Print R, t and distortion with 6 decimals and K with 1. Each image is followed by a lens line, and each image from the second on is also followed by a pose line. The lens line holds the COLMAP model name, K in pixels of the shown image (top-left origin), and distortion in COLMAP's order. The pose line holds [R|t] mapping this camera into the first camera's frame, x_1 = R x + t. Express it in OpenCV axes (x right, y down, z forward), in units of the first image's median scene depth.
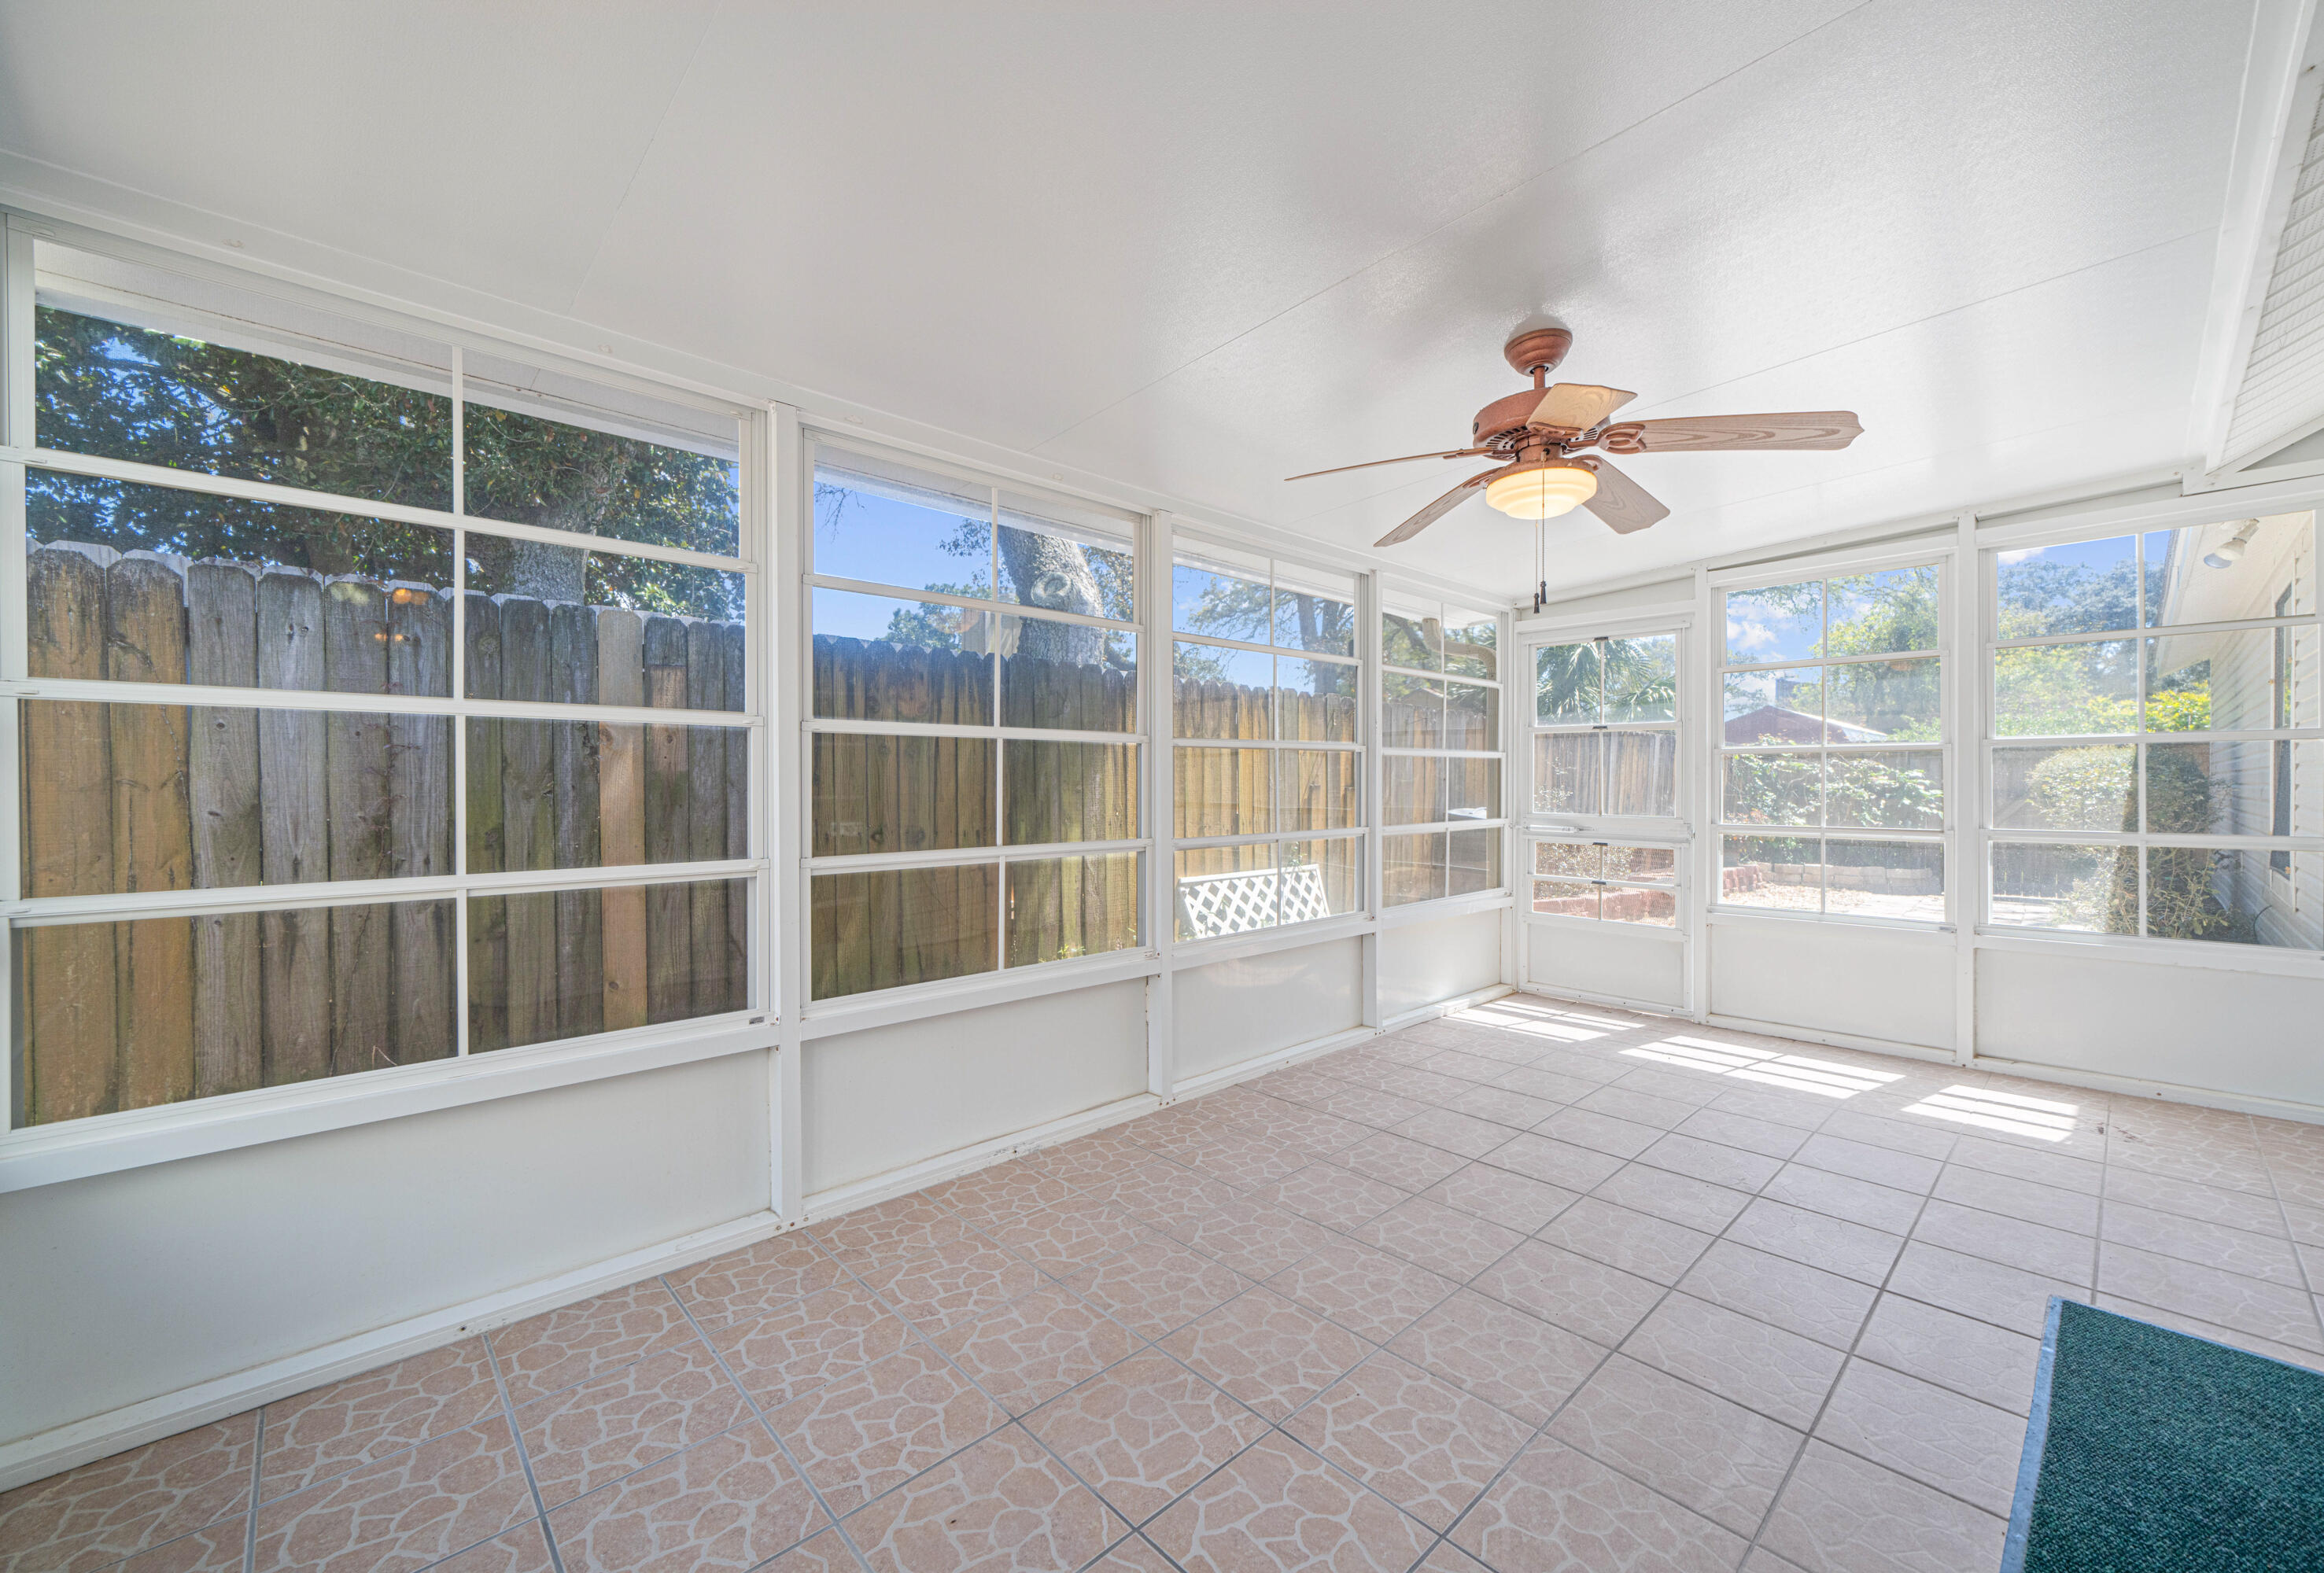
lens RADIAL K [[905.1, 0, 1161.8], [0, 905.1, 788.0], [0, 0, 1]] dist [0.000106, -0.000265]
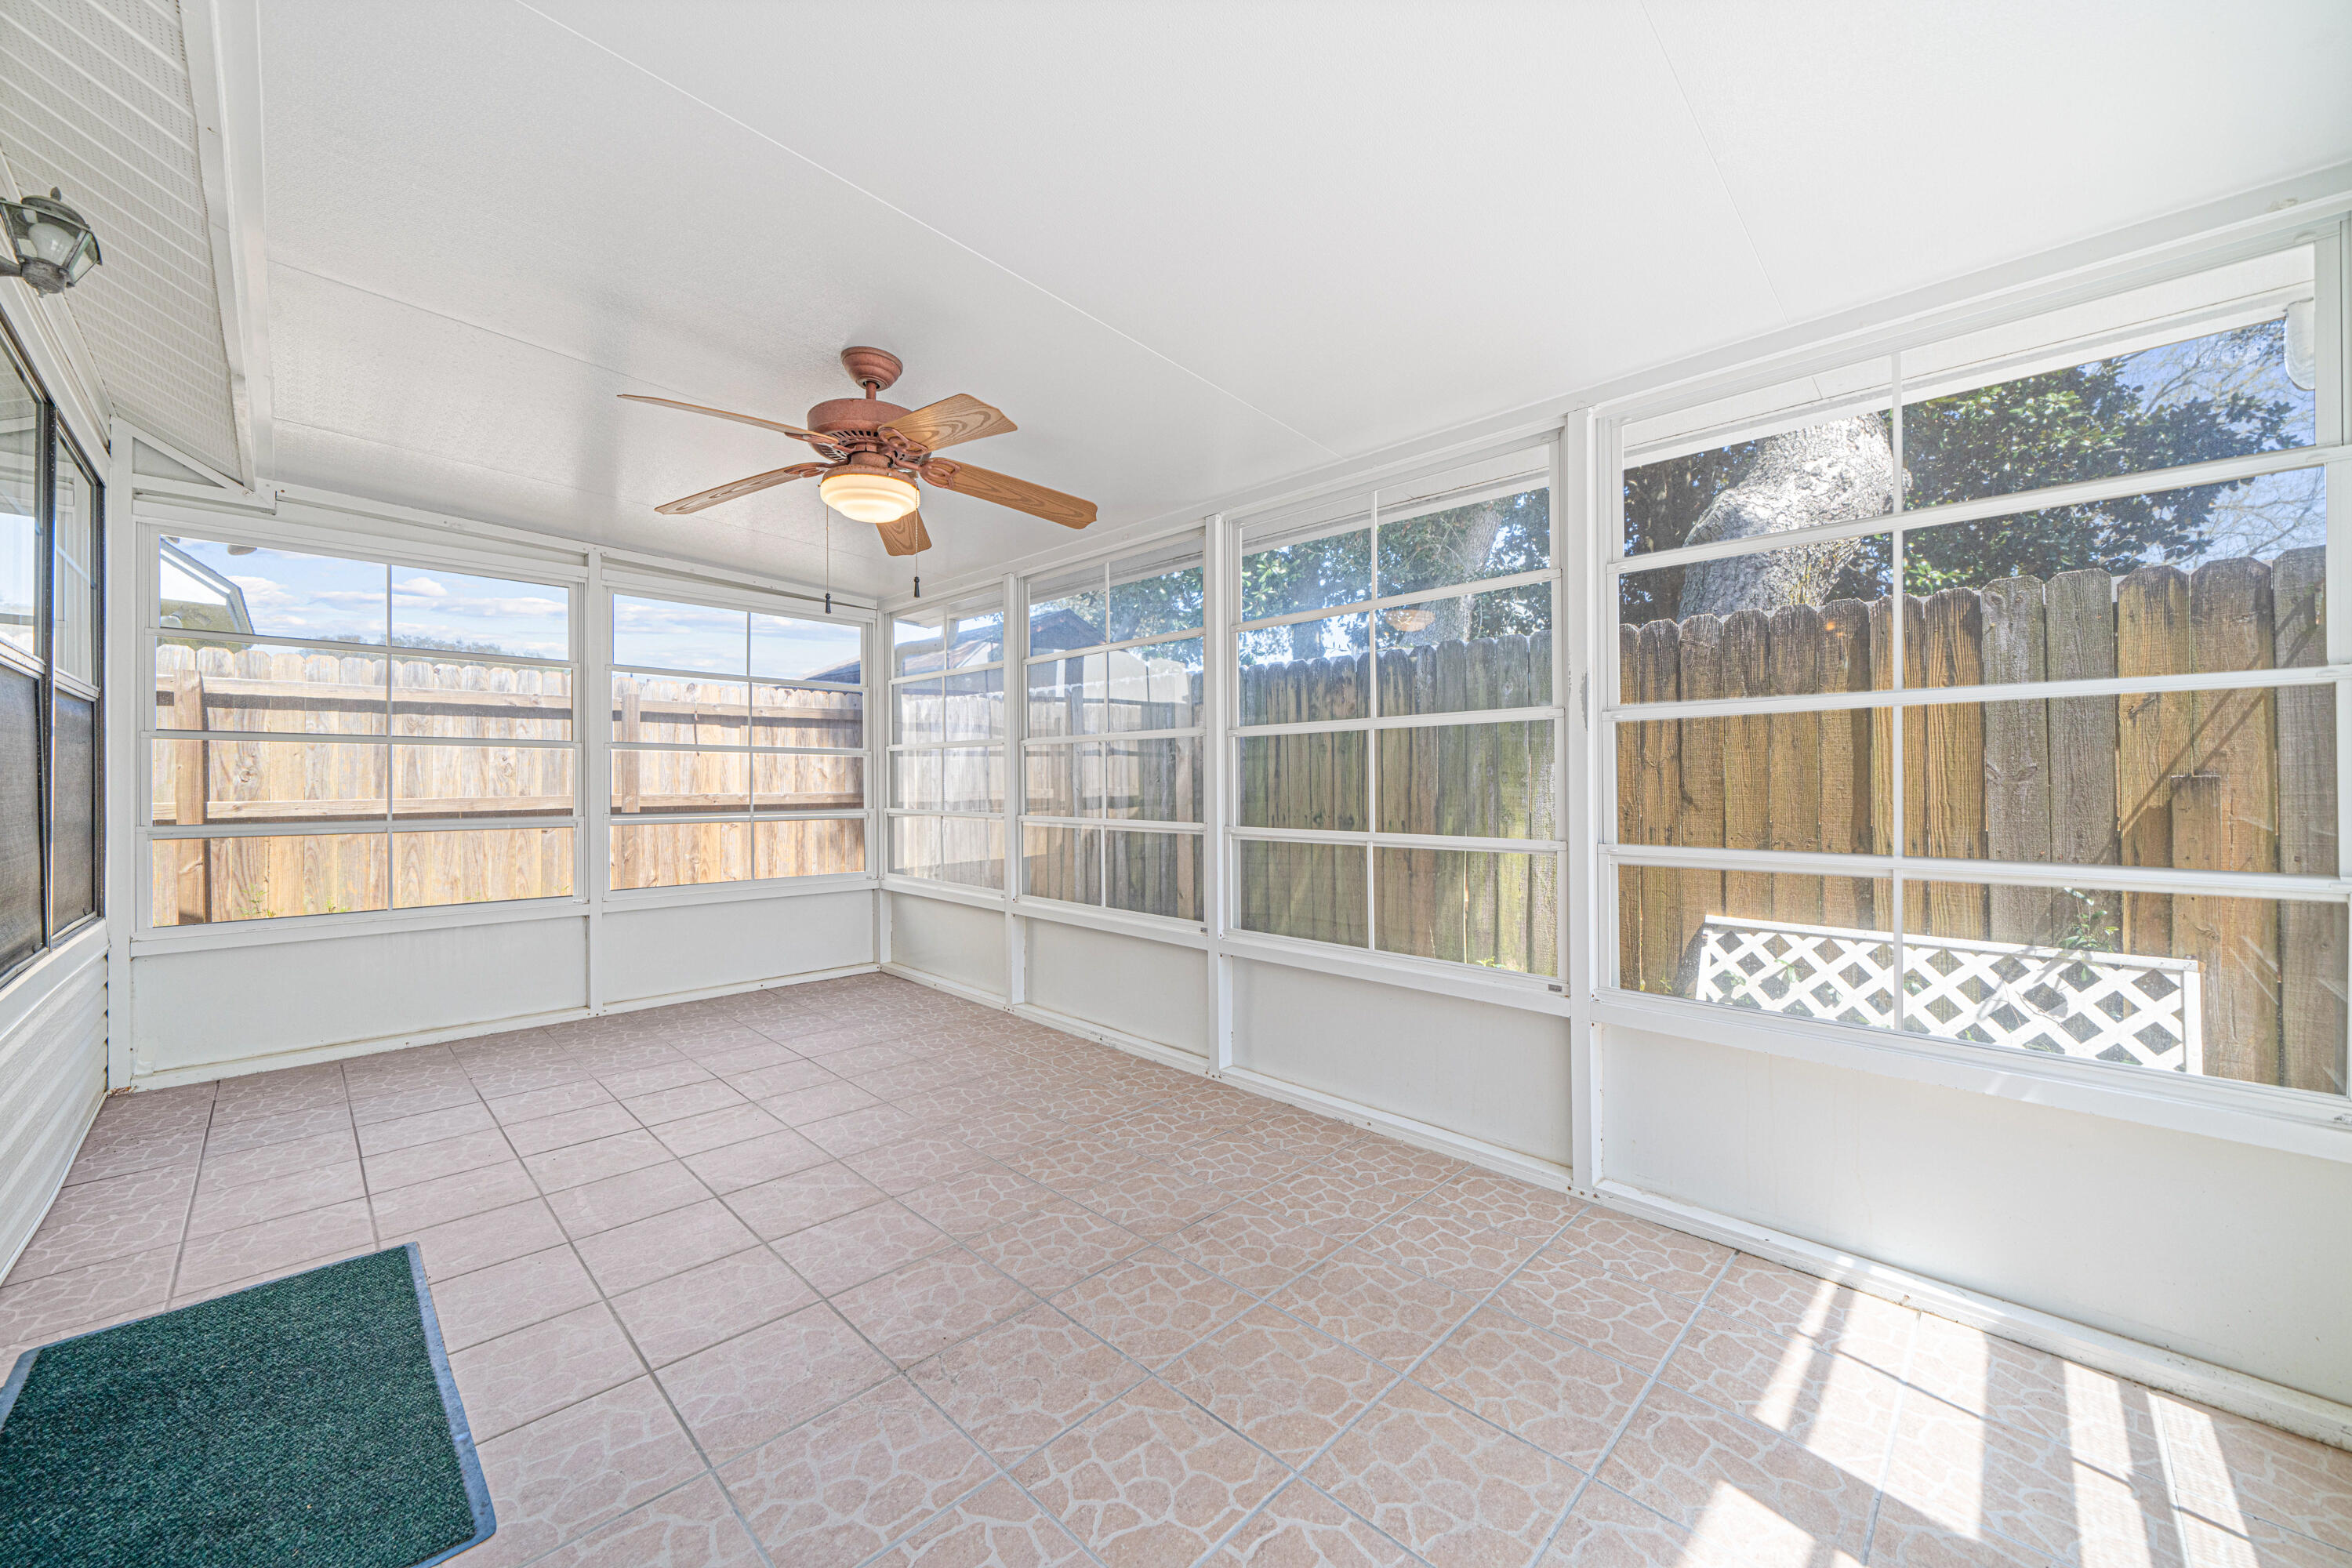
lens RADIAL K [[870.3, 0, 1171.7], [0, 870.3, 774.2], [0, 0, 1]] dist [0.000092, 0.000082]
pose [[0.046974, -0.007836, -0.998865, 0.918107], [-0.008129, 0.999933, -0.008227, 0.005963], [0.998863, 0.008506, 0.046907, 0.814058]]
